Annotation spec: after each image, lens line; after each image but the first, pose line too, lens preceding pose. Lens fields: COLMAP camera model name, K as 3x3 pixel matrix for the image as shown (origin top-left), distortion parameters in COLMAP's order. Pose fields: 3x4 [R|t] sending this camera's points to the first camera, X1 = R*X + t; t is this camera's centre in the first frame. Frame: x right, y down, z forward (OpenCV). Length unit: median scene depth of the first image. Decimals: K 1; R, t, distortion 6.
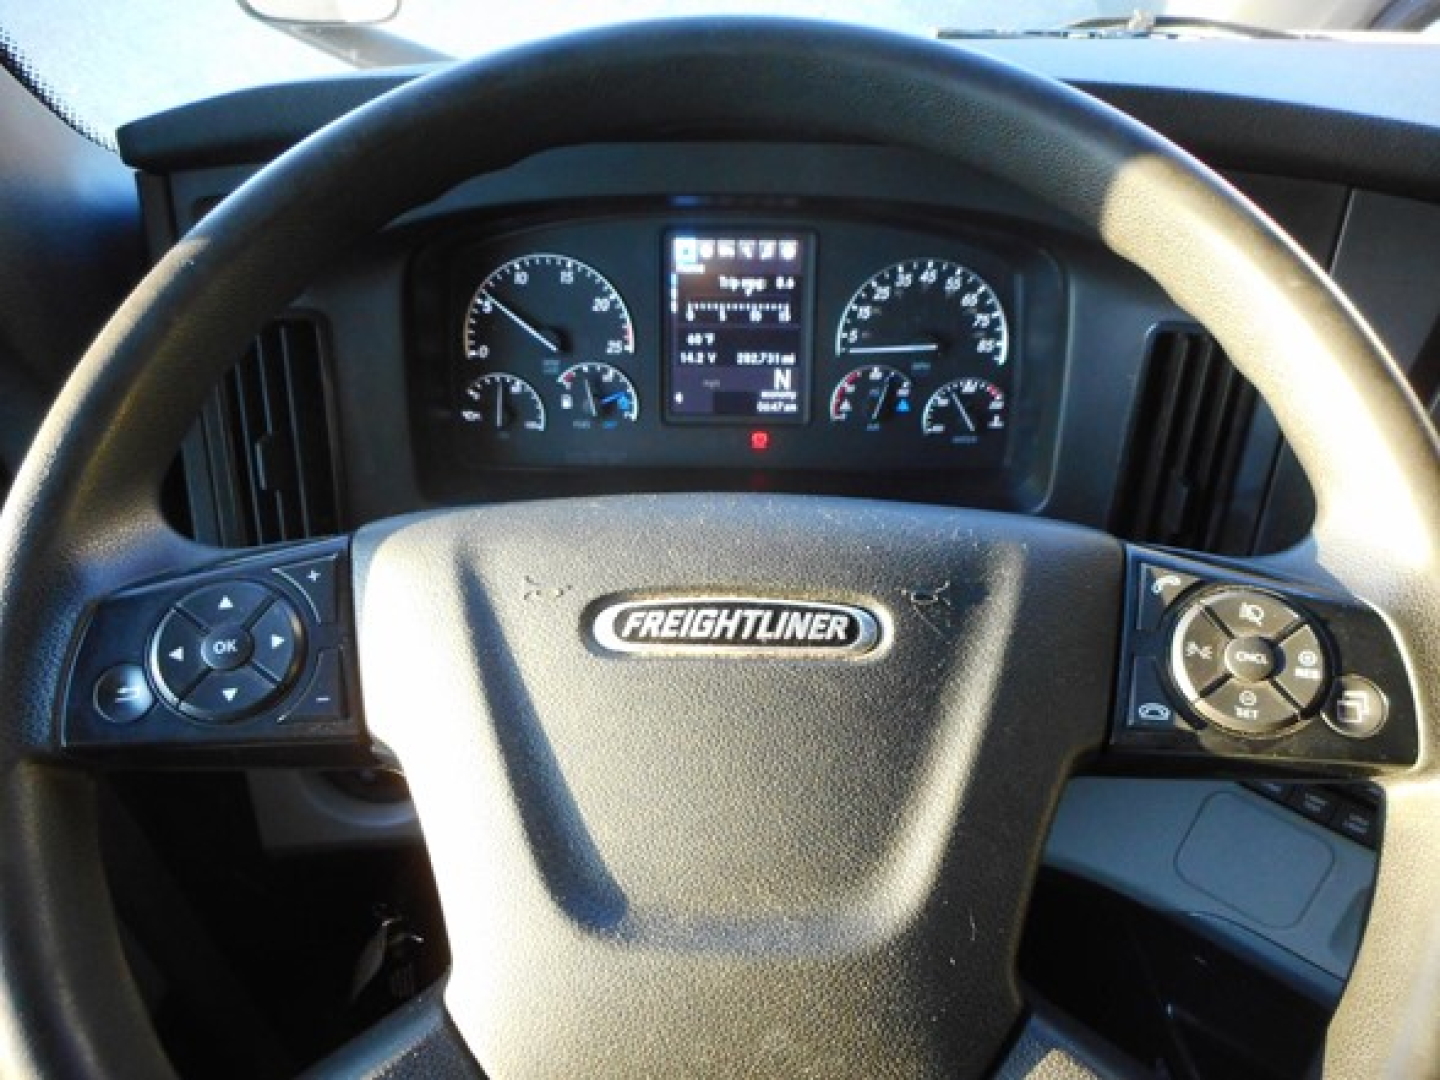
lens RADIAL K [[1141.1, 0, 714.0], [0, 1141.1, 548.0], [0, 0, 1]] dist [0.014344, -0.012267]
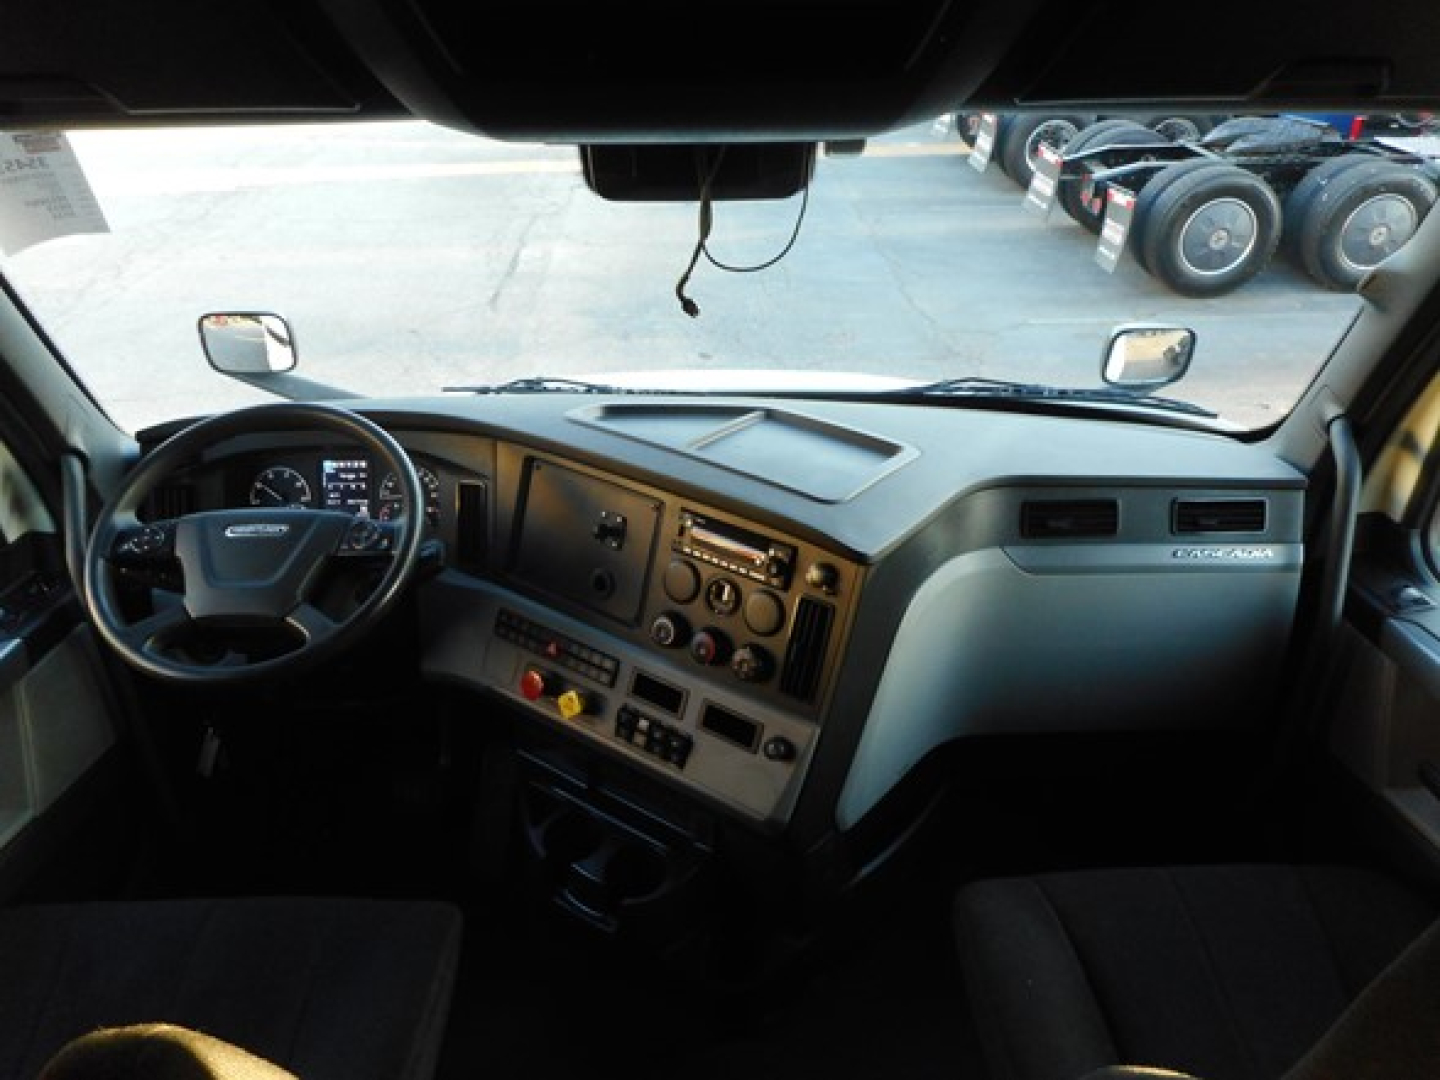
lens RADIAL K [[1141.1, 0, 714.8], [0, 1141.1, 544.8], [0, 0, 1]] dist [0.014344, -0.012267]
pose [[0.999525, -0.023017, -0.020514, 0.995504], [0.017746, 0.973572, -0.227690, 0.602610], [0.025213, 0.227217, 0.973518, -1.717286]]
